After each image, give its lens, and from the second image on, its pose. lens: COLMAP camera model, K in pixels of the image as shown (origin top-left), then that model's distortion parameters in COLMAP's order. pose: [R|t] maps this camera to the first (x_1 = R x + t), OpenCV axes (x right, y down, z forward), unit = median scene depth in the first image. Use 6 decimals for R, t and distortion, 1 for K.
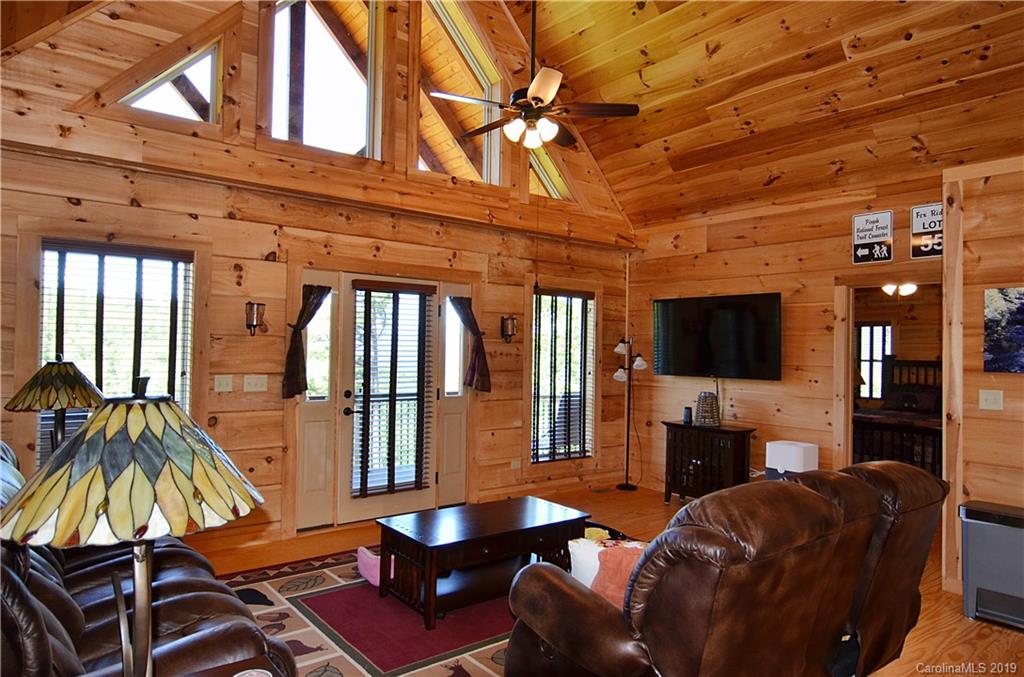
lens RADIAL K [[643.4, 0, 511.2], [0, 643.4, 342.4], [0, 0, 1]] dist [0.024238, -0.036300]
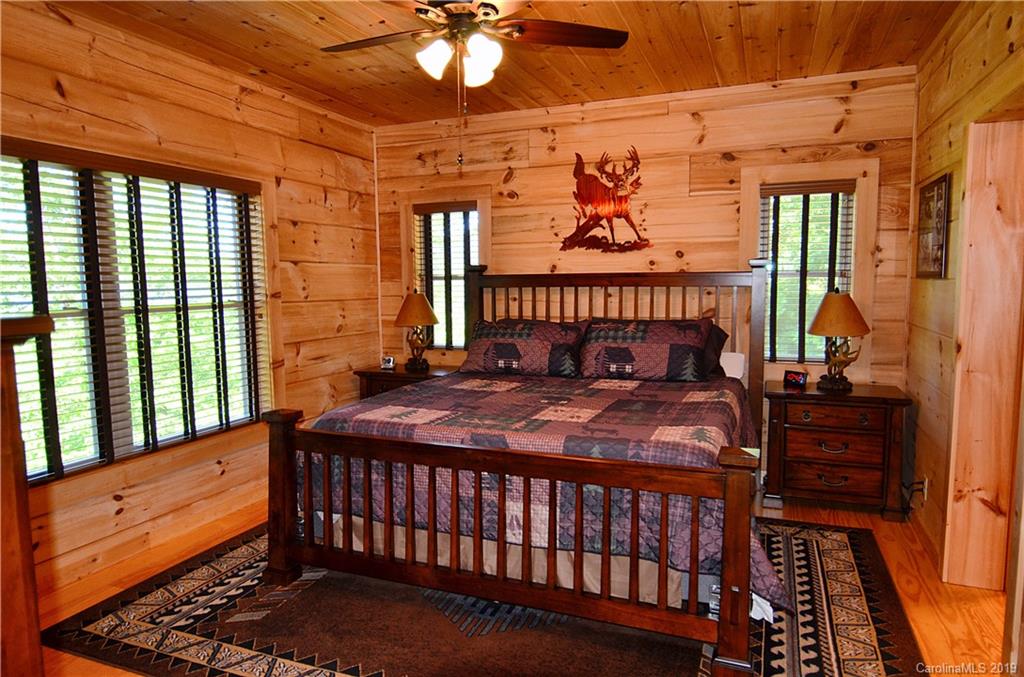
lens RADIAL K [[643.4, 0, 511.2], [0, 643.4, 342.4], [0, 0, 1]] dist [0.024238, -0.036300]
pose [[0.863927, -0.079117, 0.497363, 0.348337], [0.022353, 0.992634, 0.119075, 0.020052], [-0.503120, -0.091754, 0.859332, 0.533723]]
